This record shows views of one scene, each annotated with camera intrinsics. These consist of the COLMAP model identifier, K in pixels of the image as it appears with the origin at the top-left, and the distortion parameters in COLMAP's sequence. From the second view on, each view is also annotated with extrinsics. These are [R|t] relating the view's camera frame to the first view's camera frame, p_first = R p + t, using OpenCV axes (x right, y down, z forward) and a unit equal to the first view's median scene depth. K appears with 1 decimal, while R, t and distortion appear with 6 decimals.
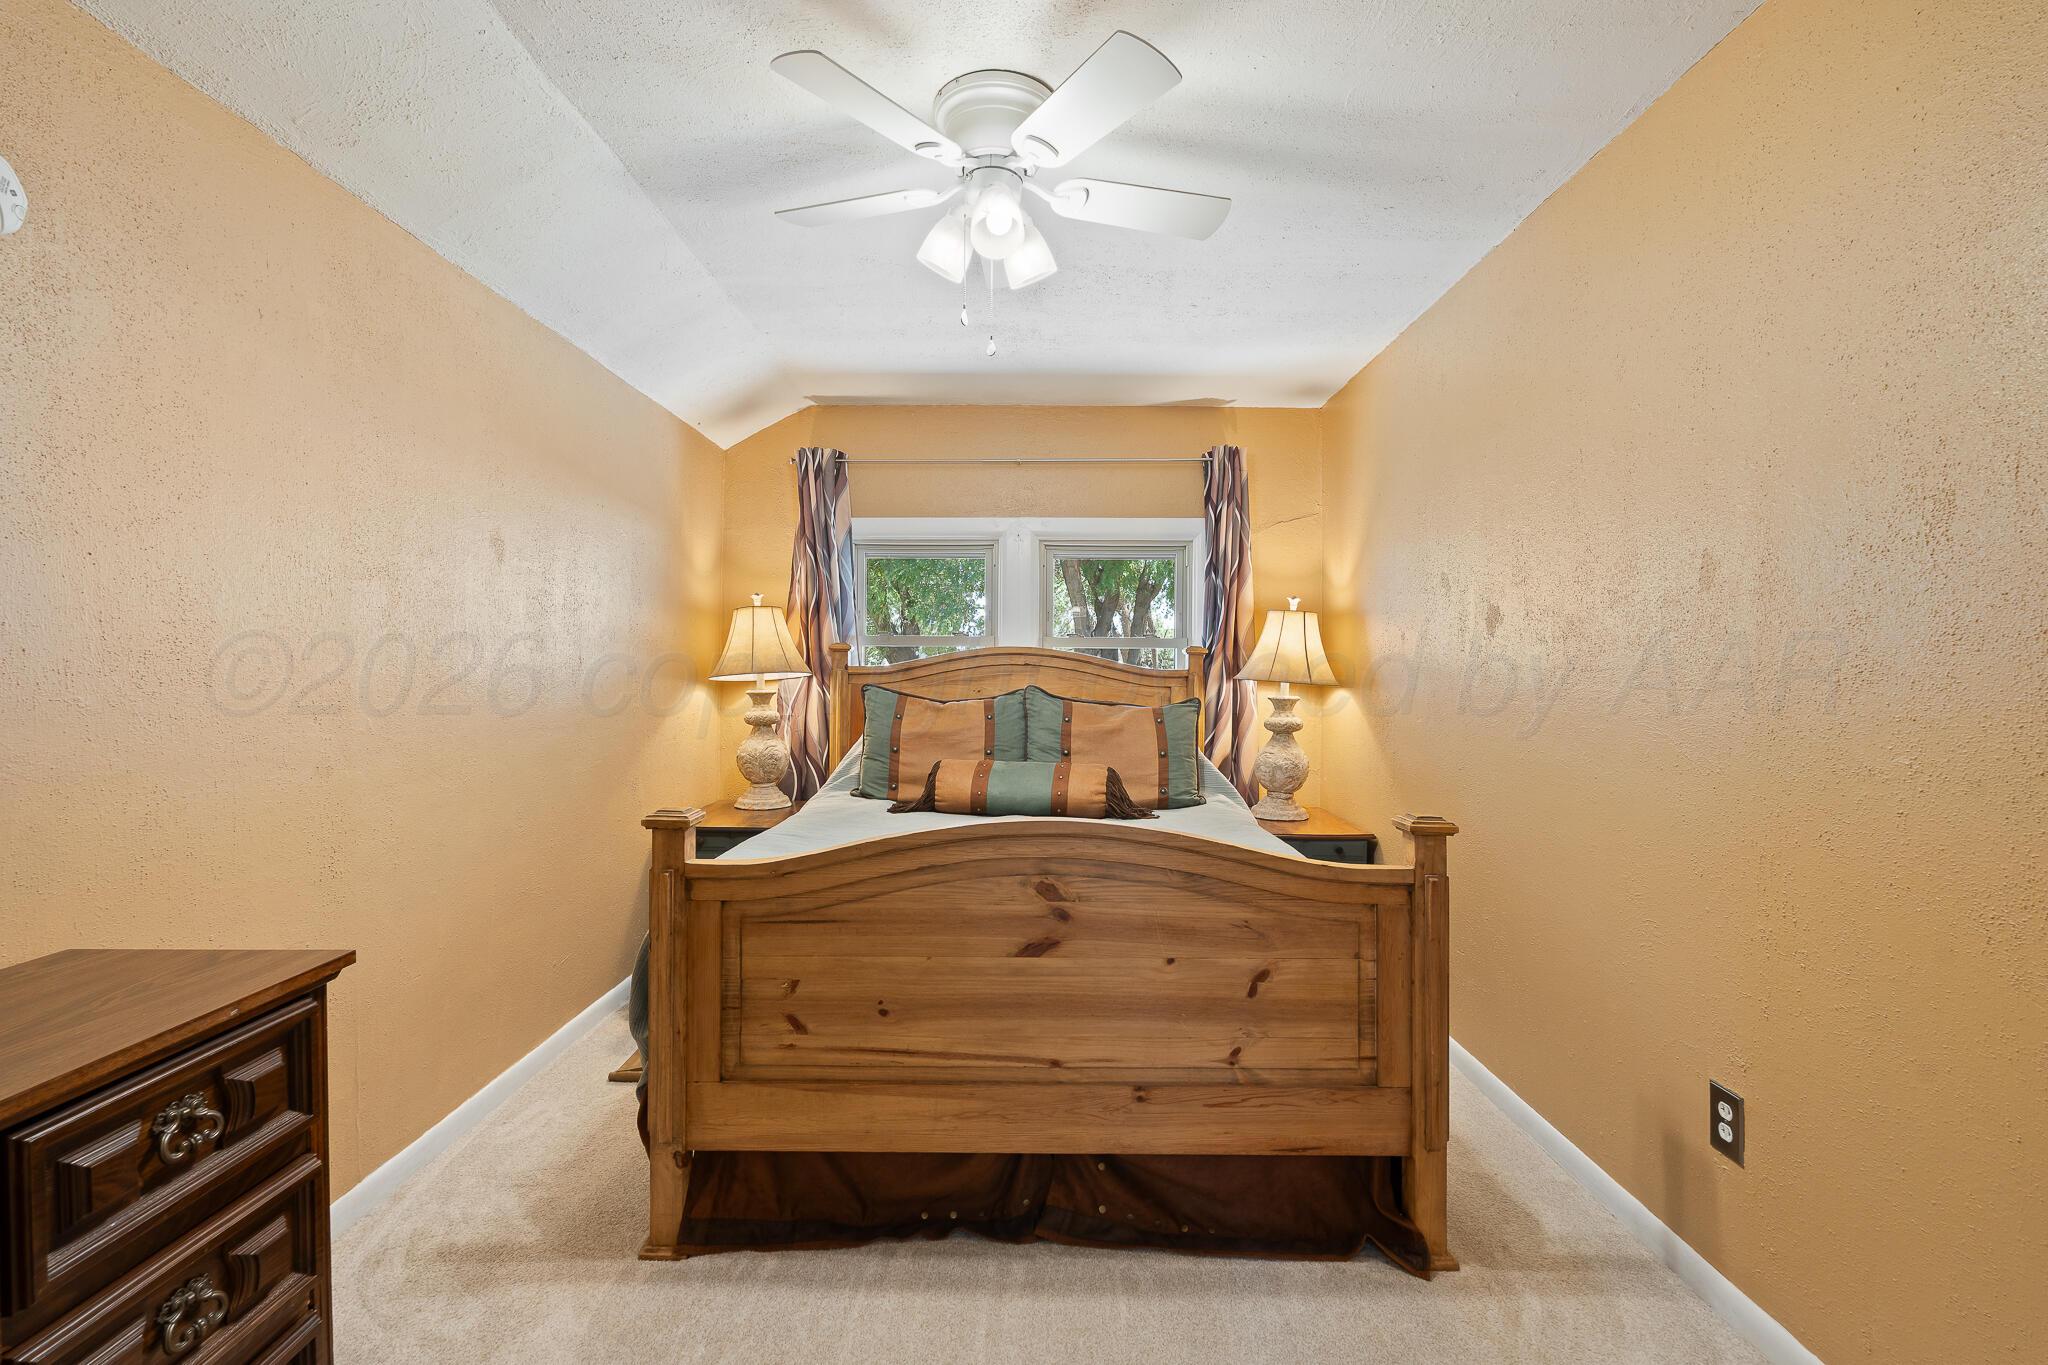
lens RADIAL K [[906.4, 0, 1027.8], [0, 906.4, 683.1], [0, 0, 1]] dist [-0.002675, -0.000015]
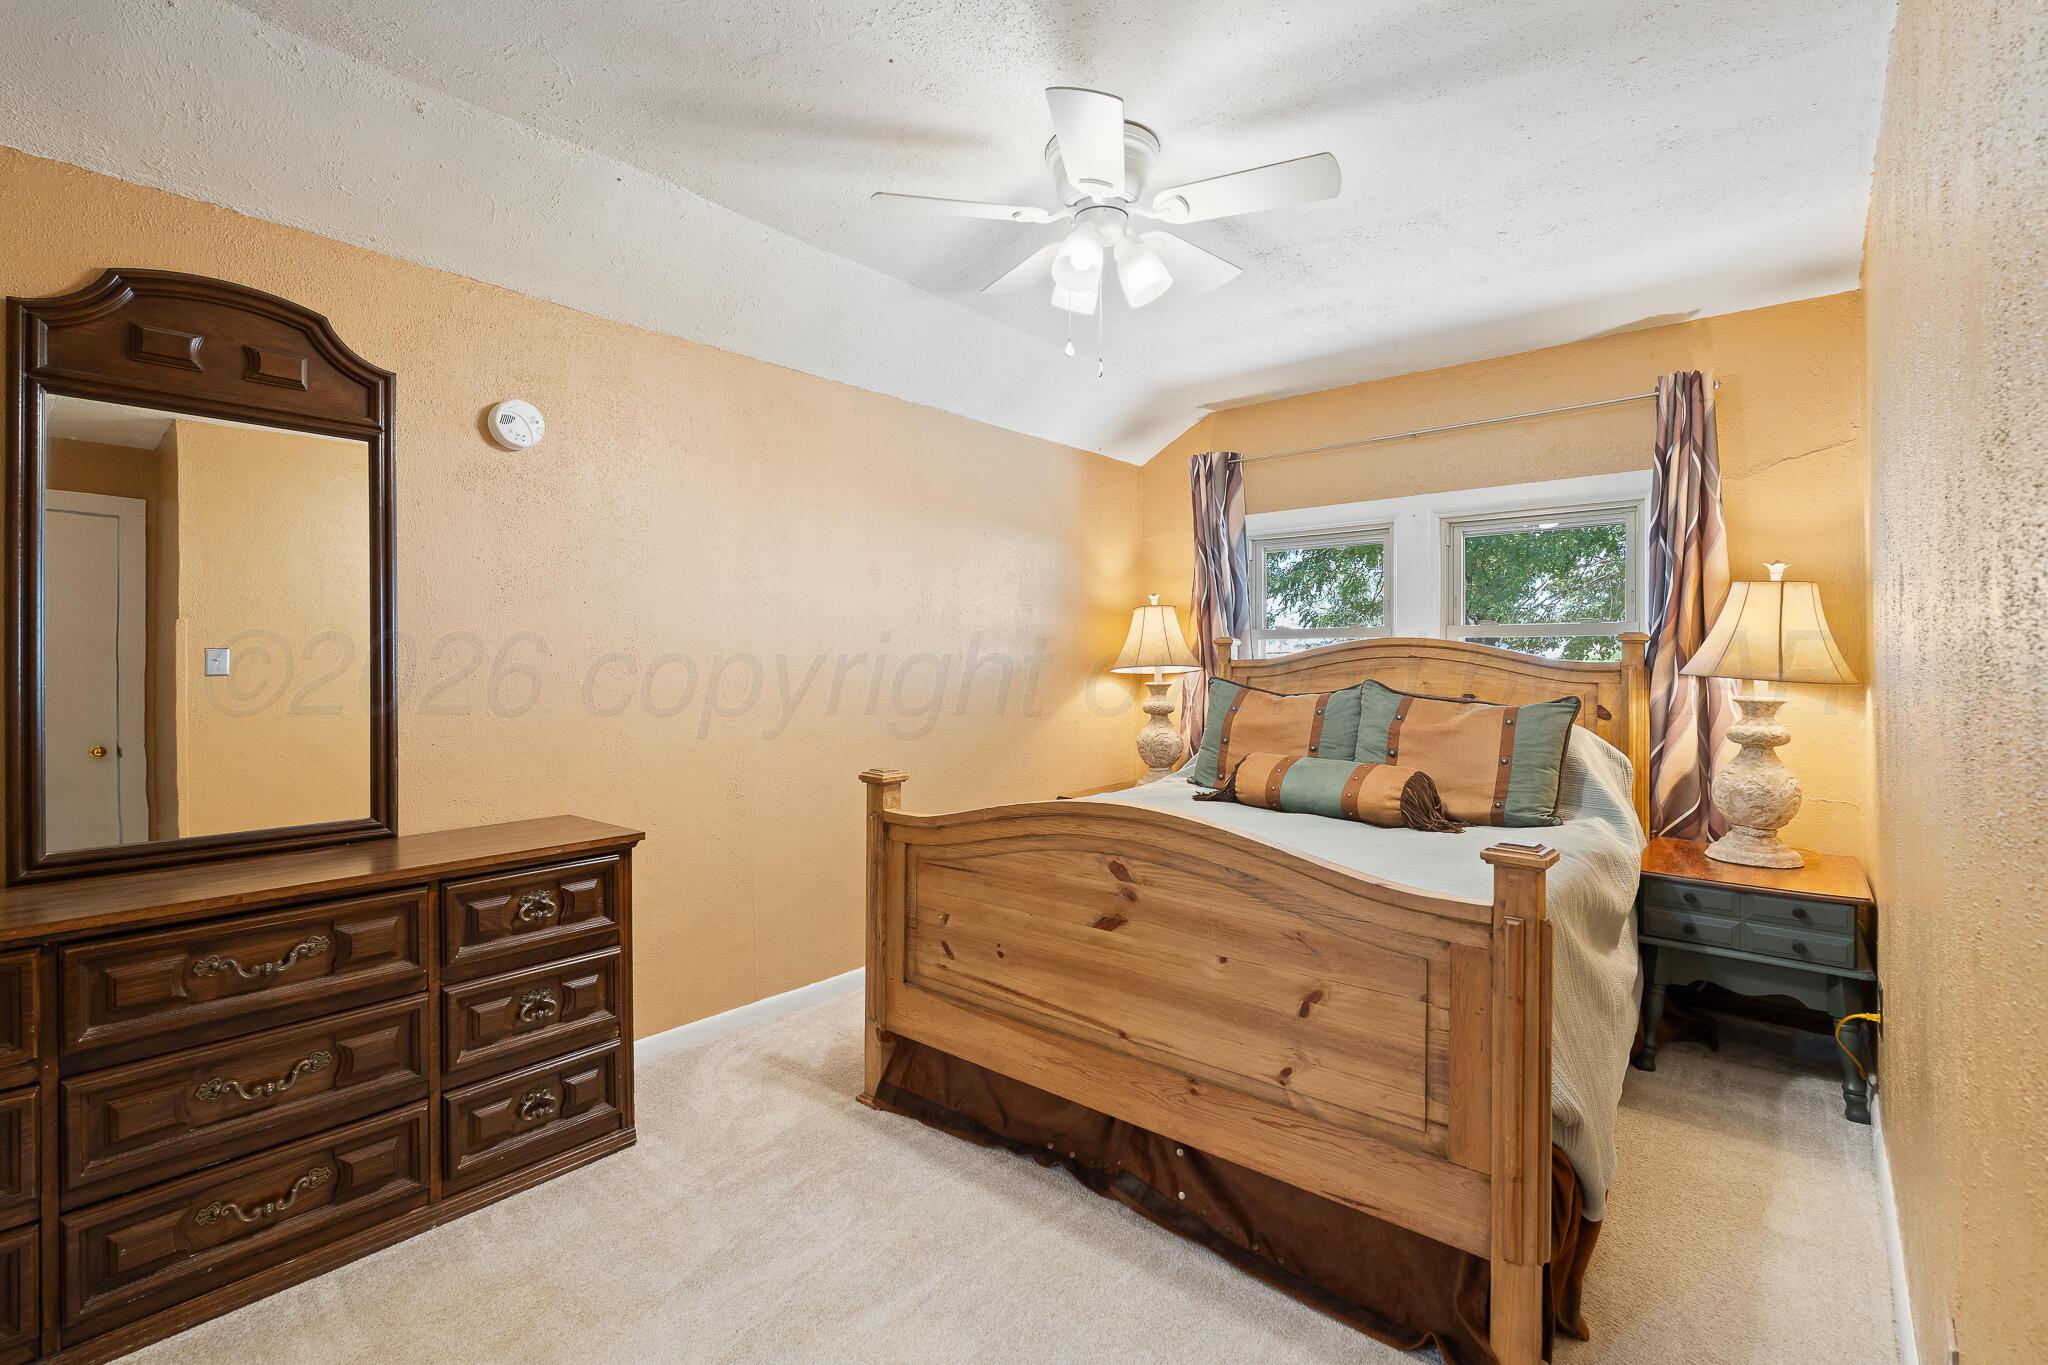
lens RADIAL K [[920.3, 0, 1028.0], [0, 920.3, 666.2], [0, 0, 1]] dist [-0.003175, 0.000071]
pose [[0.770765, -0.001476, -0.637118, 0.625604], [-0.005810, 0.999939, -0.009346, -0.000540], [0.637093, 0.010905, 0.770710, 0.094574]]
